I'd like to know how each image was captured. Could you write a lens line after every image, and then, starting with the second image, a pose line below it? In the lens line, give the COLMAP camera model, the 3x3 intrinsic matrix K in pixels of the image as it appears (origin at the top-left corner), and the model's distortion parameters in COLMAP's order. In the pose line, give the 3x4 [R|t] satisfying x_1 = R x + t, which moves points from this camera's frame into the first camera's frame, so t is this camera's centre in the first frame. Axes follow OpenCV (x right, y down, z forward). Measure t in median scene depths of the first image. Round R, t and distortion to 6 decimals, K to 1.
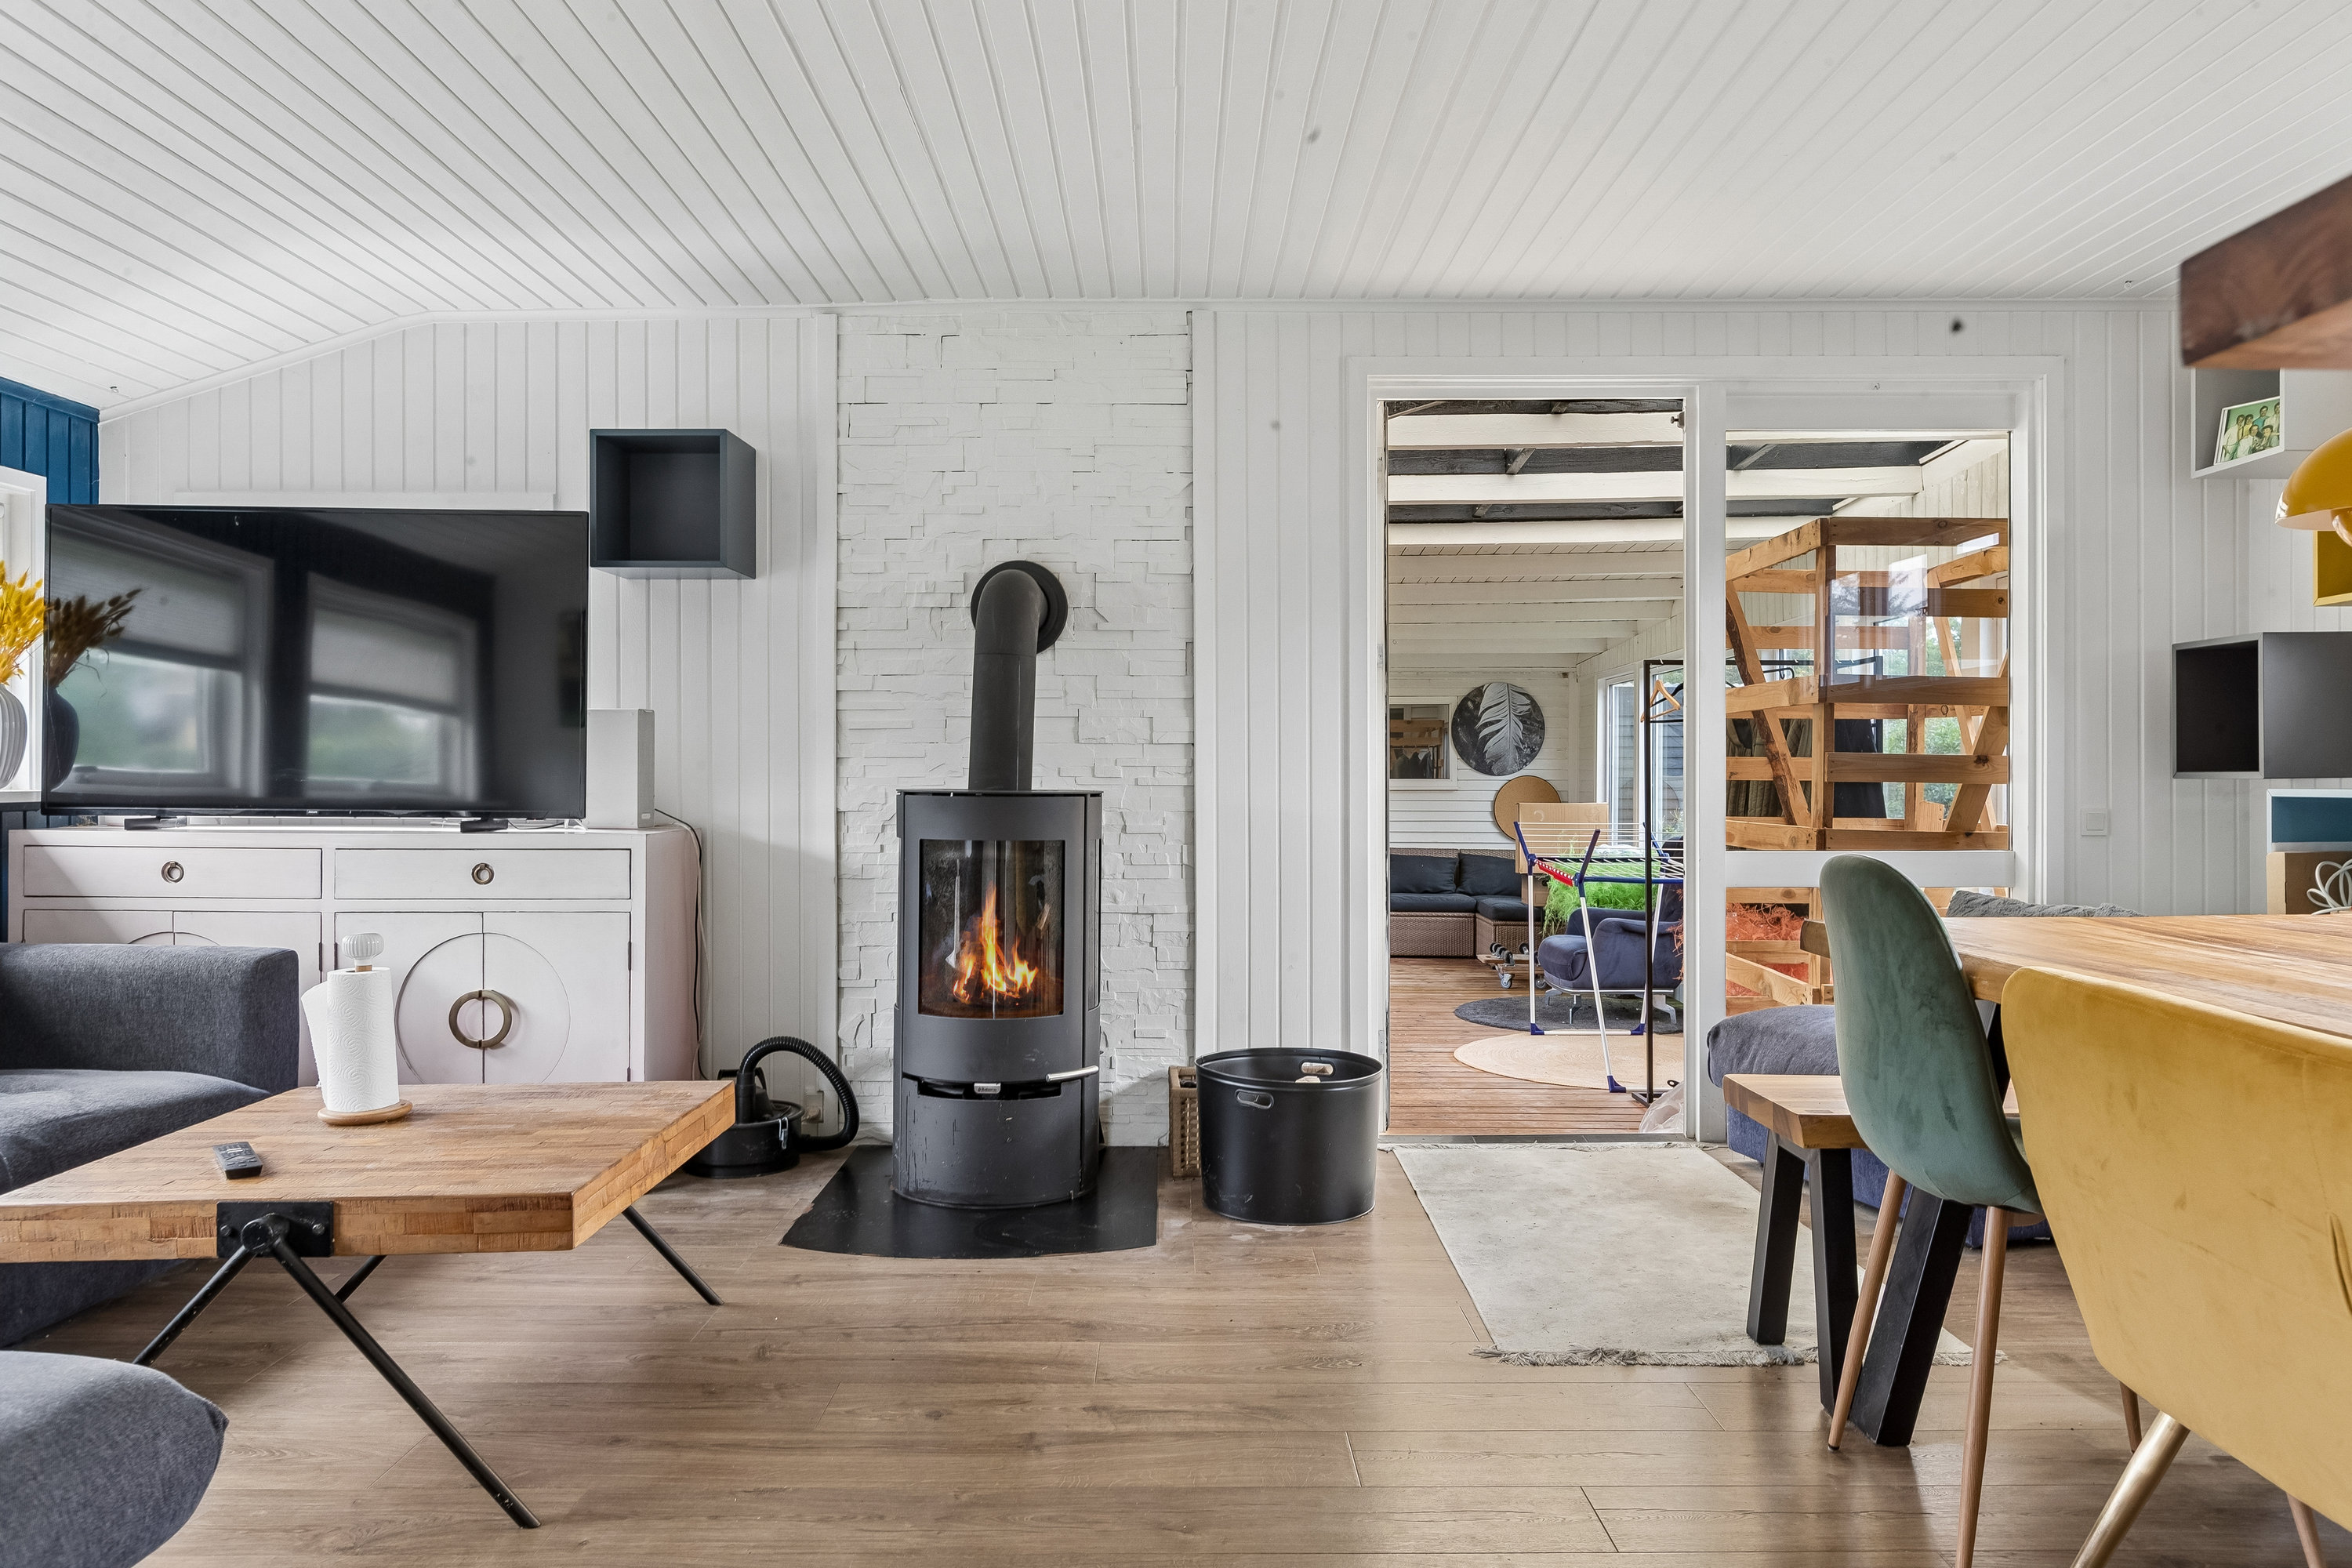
lens RADIAL K [[1573.9, 0, 1180.0], [0, 1573.9, 792.8], [0, 0, 1]] dist [0.007123, -0.006097]
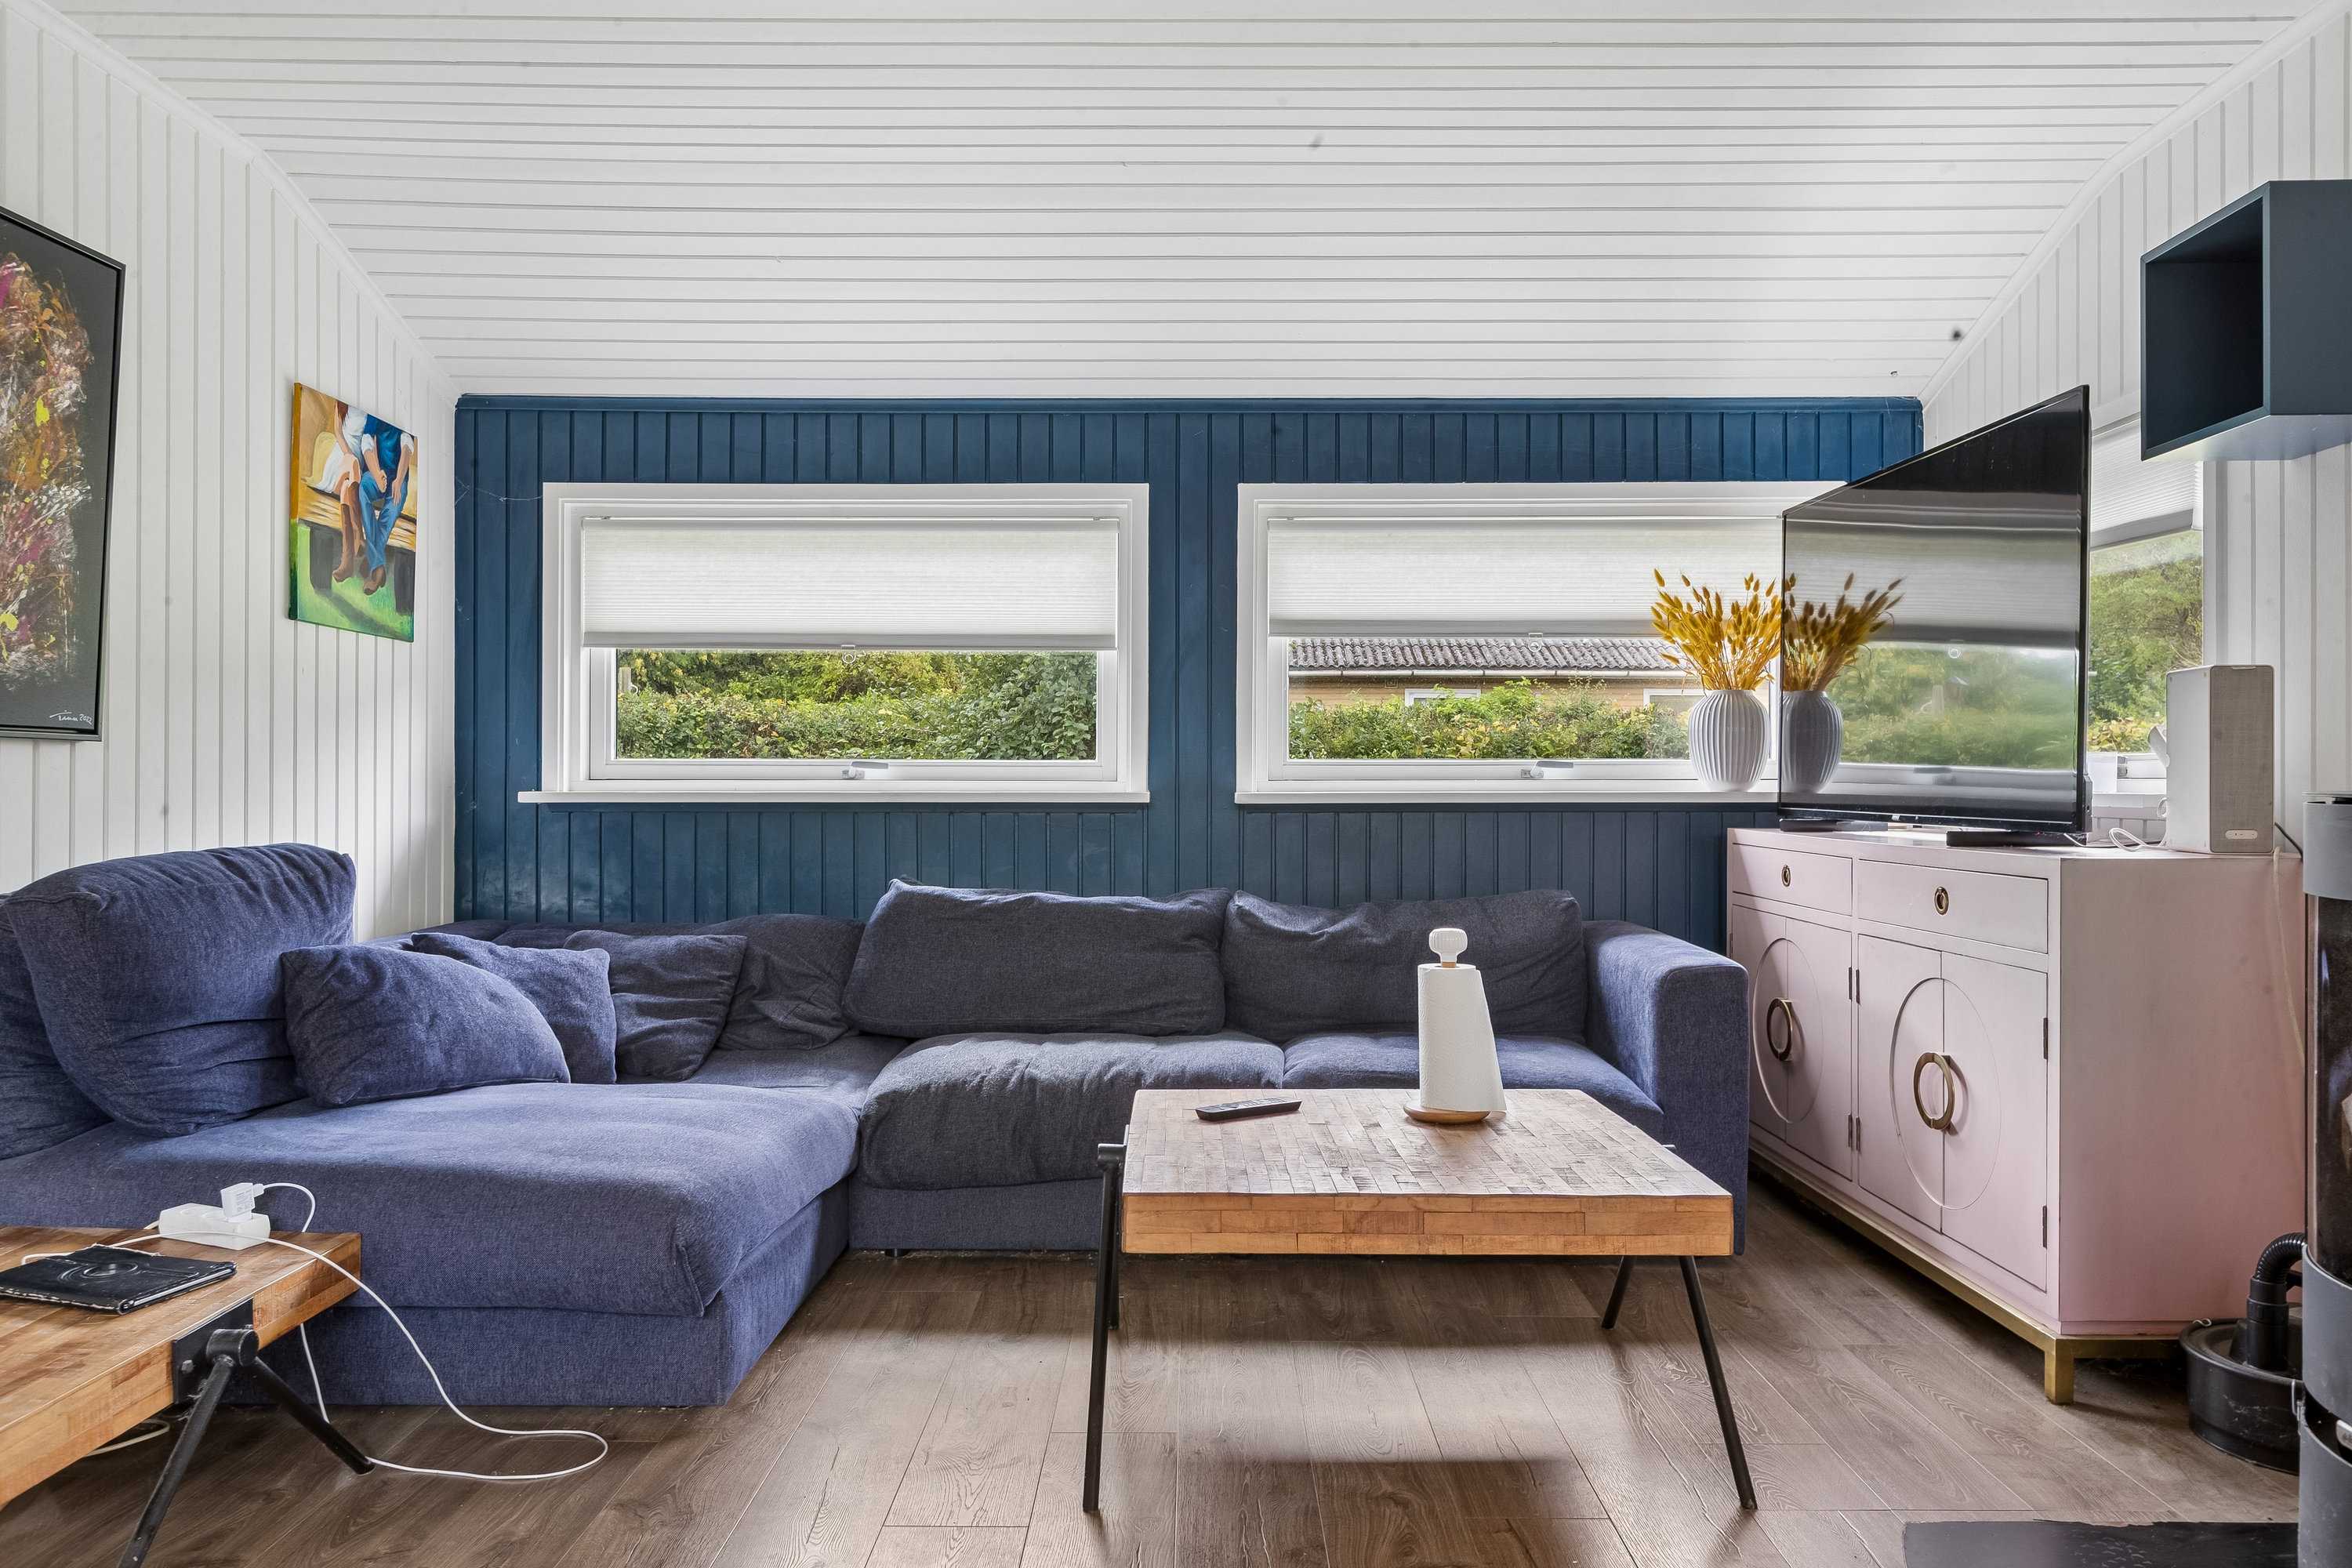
lens RADIAL K [[1618.4, 0, 1199.1], [0, 1618.4, 779.0], [0, 0, 1]] dist [0.005313, -0.004364]
pose [[-0.010554, -0.006369, -0.999924, 0.336778], [-0.010410, 0.999926, -0.006259, 0.001412], [0.999890, 0.010343, -0.010619, 0.633077]]
